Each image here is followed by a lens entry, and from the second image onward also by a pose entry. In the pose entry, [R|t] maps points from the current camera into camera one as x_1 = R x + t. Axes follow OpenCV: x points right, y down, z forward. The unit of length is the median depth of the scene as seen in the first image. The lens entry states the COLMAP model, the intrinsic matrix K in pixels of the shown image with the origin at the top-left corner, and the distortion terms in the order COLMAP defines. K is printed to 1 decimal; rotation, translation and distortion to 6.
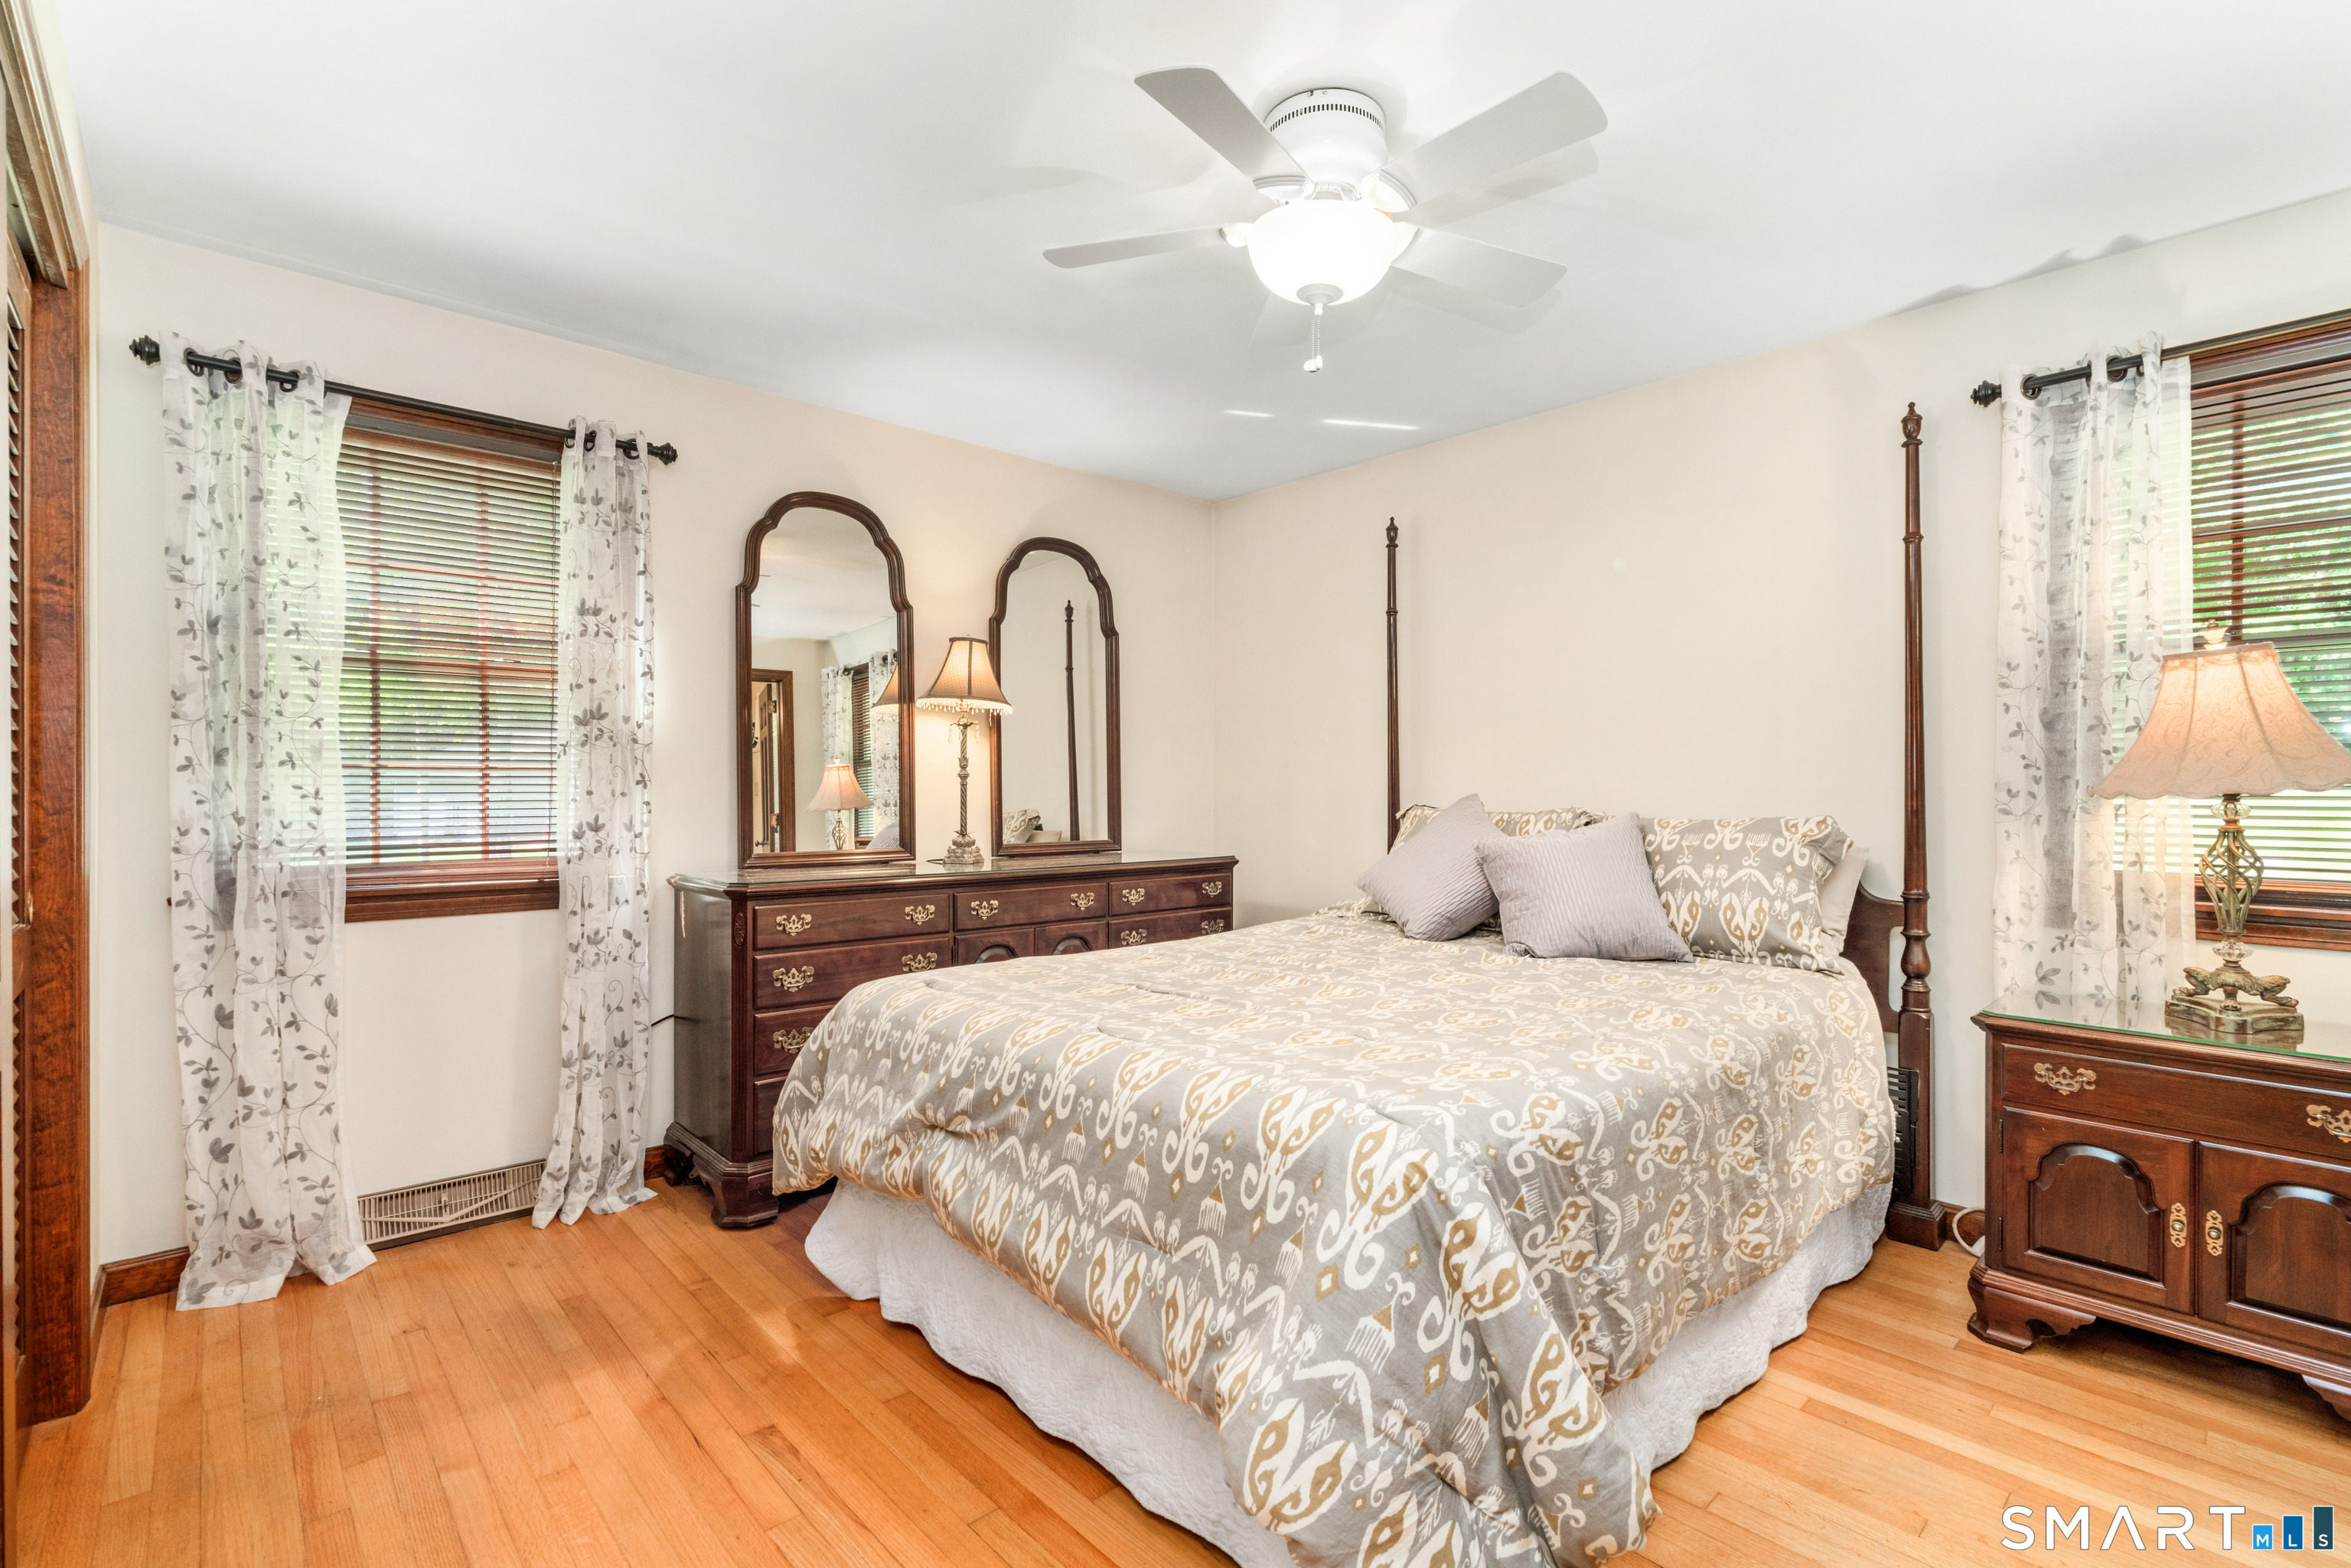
lens RADIAL K [[1061.1, 0, 1186.3], [0, 1061.1, 779.0], [0, 0, 1]] dist [0.000704, -0.000752]
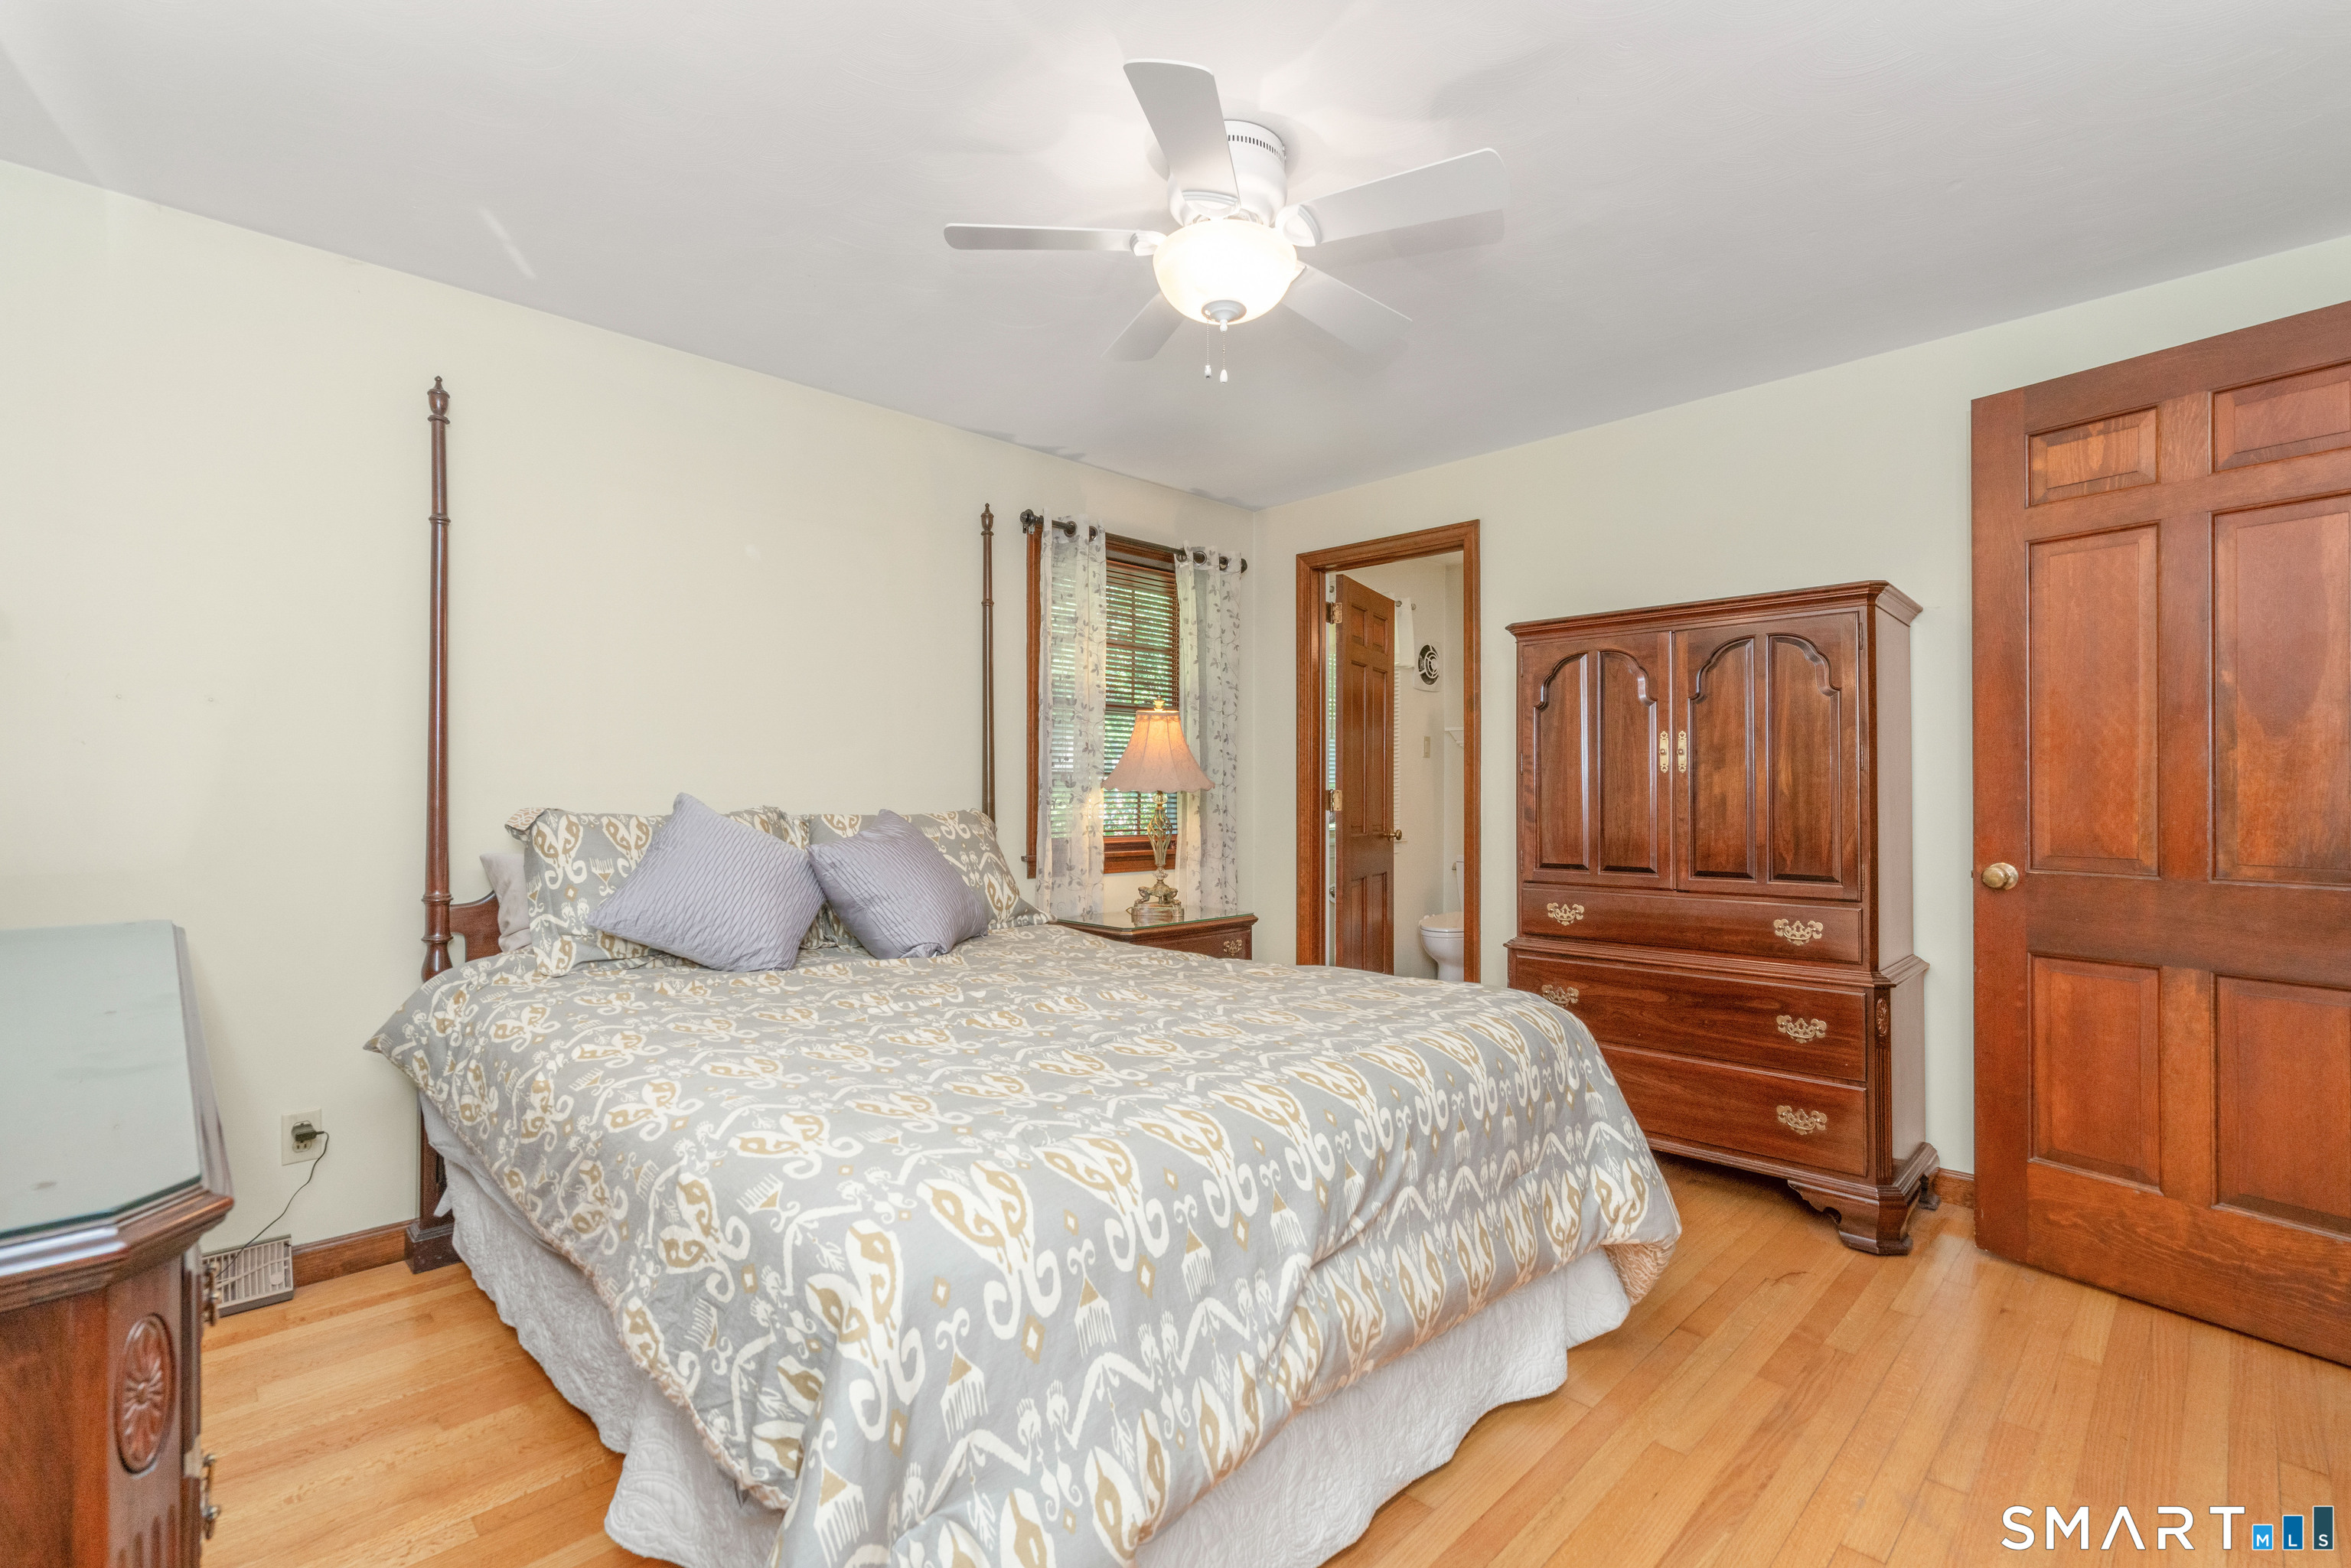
lens RADIAL K [[1061.1, 0, 1184.2], [0, 1061.1, 791.9], [0, 0, 1]] dist [0.000704, -0.000752]
pose [[-0.031270, -0.015922, 0.999384, -0.814687], [-0.015612, 0.999759, 0.015440, -0.012628], [-0.999389, -0.015120, -0.031511, 0.934757]]
